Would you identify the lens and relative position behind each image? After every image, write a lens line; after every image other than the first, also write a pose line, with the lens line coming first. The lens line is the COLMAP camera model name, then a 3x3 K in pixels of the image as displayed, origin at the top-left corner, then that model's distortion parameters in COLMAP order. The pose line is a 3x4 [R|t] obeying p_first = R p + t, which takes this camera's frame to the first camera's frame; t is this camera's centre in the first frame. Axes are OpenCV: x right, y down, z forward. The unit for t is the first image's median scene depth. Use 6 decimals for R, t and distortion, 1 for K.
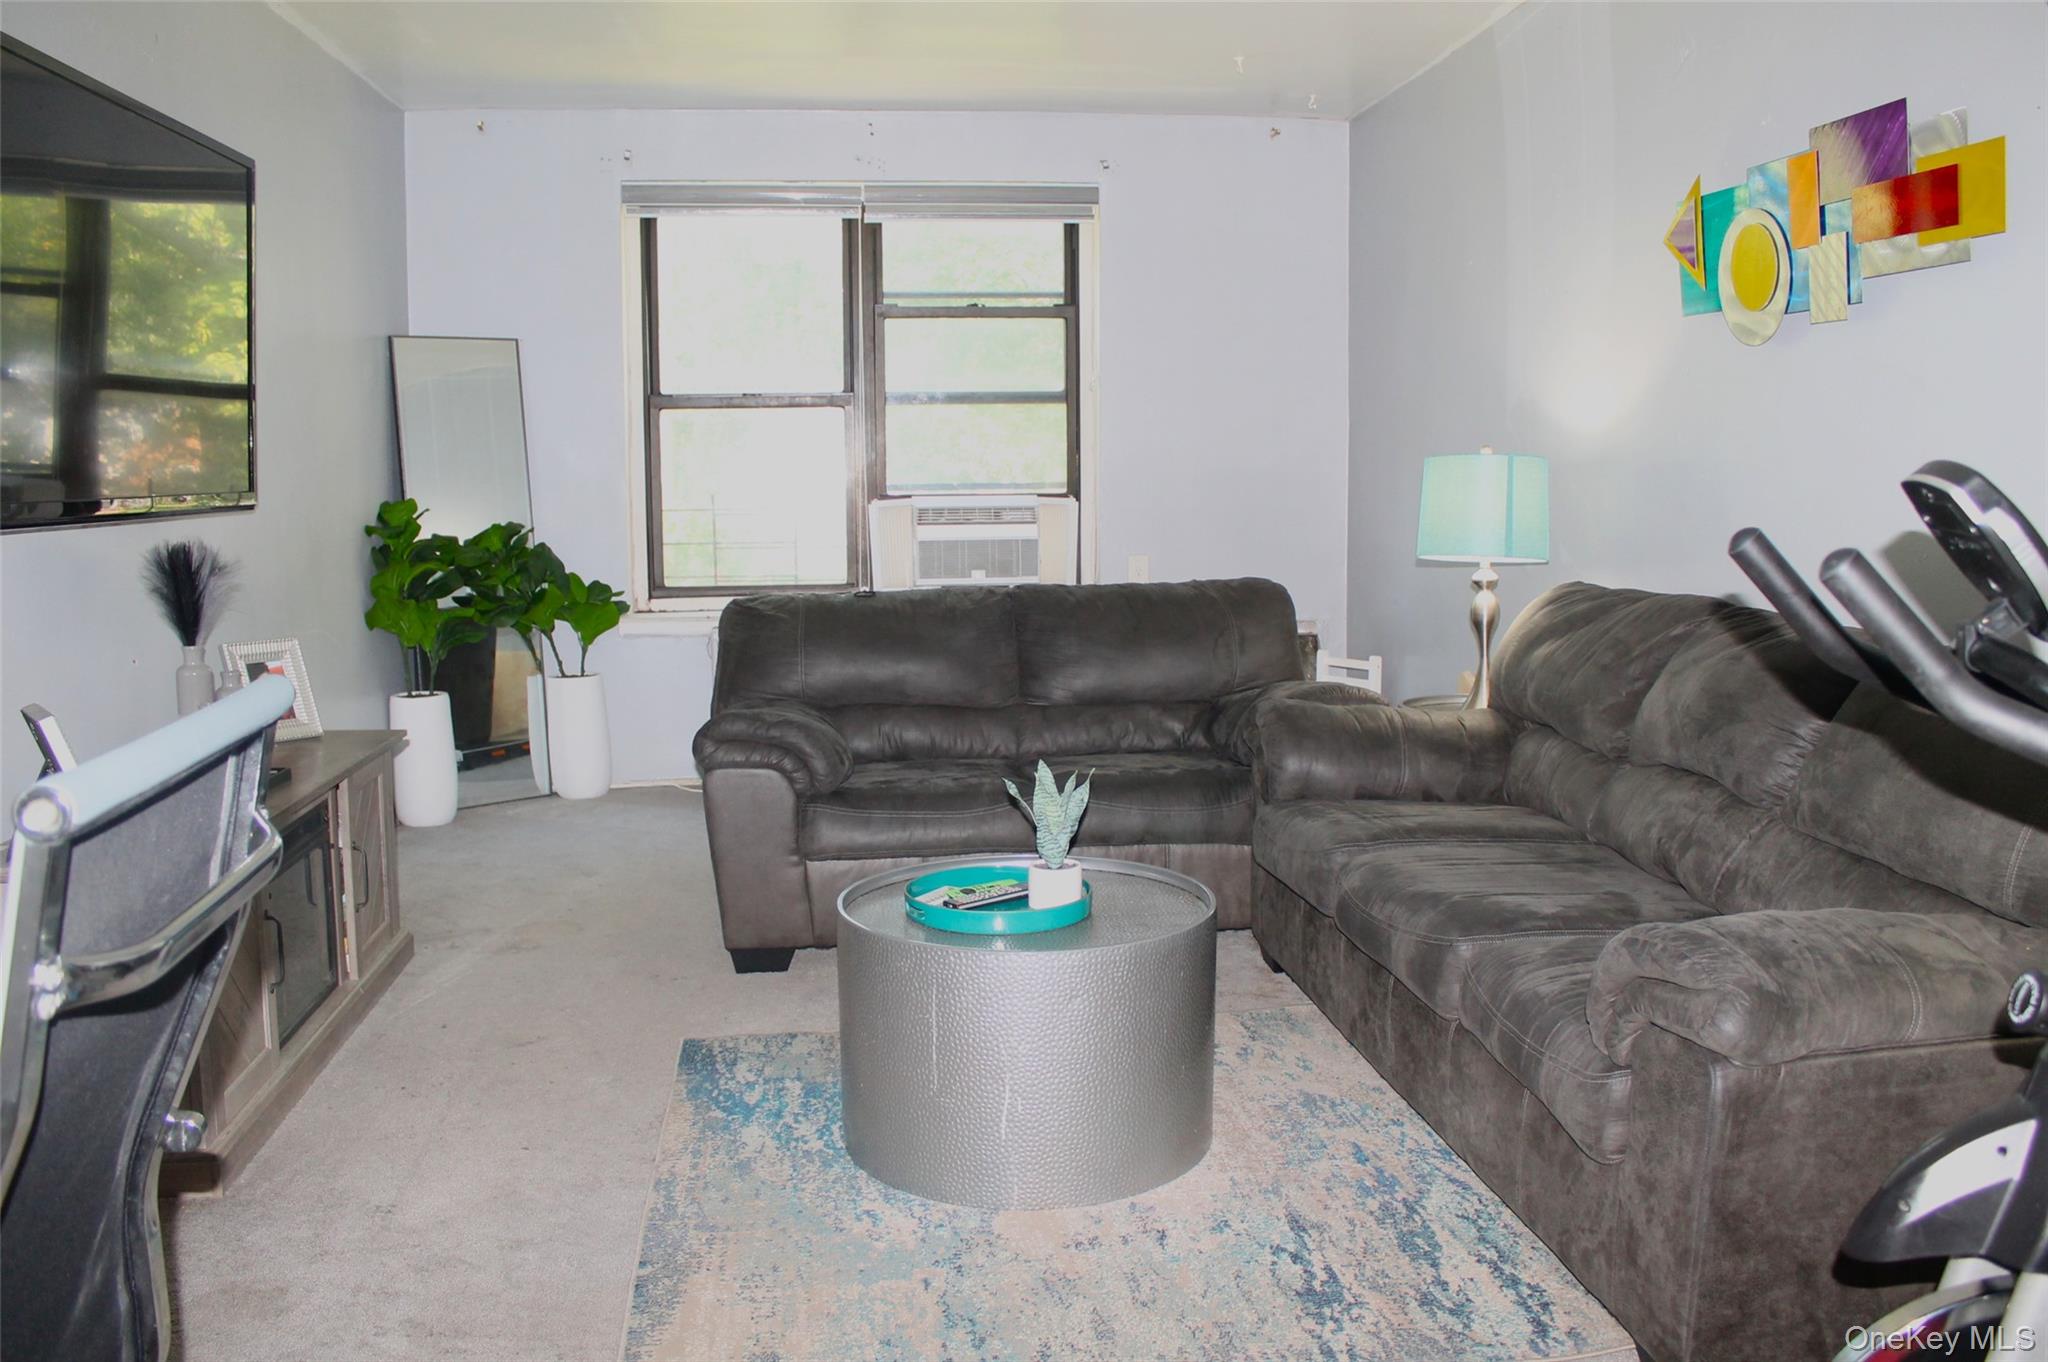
lens RADIAL K [[1765.9, 0, 1024.0], [0, 1765.9, 681.0], [0, 0, 1]] dist [-0.188575, 0.244510]
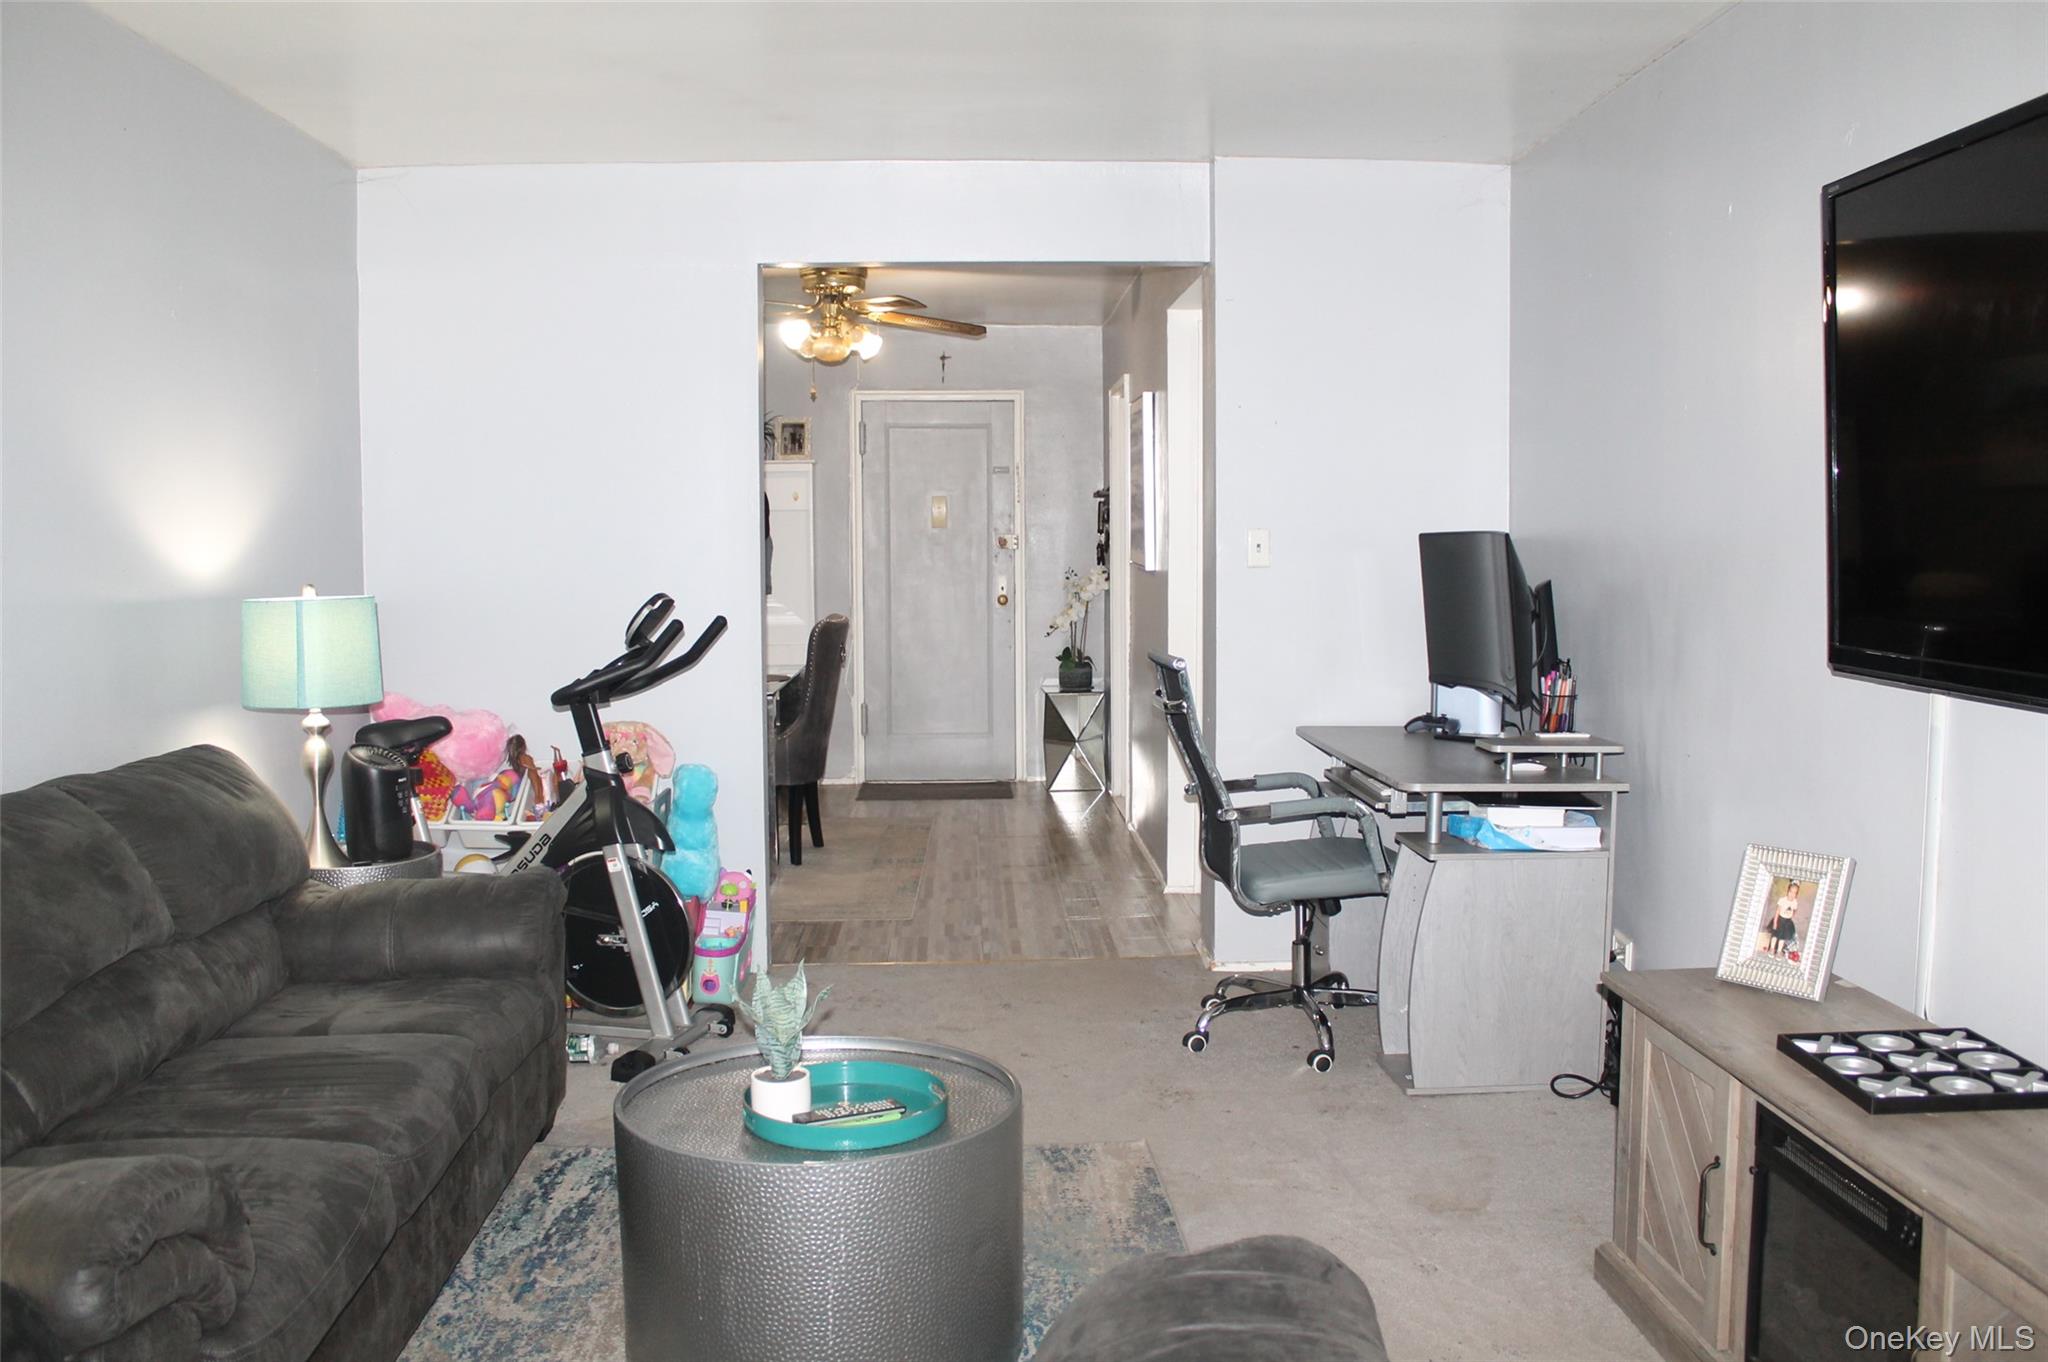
lens RADIAL K [[1765.9, 0, 1024.0], [0, 1765.9, 681.0], [0, 0, 1]] dist [-0.188575, 0.244510]
pose [[-0.997385, 0.008143, 0.071816, -0.086790], [0.022567, 0.979043, 0.202400, -0.136828], [-0.068663, 0.203491, -0.976666, 0.920708]]
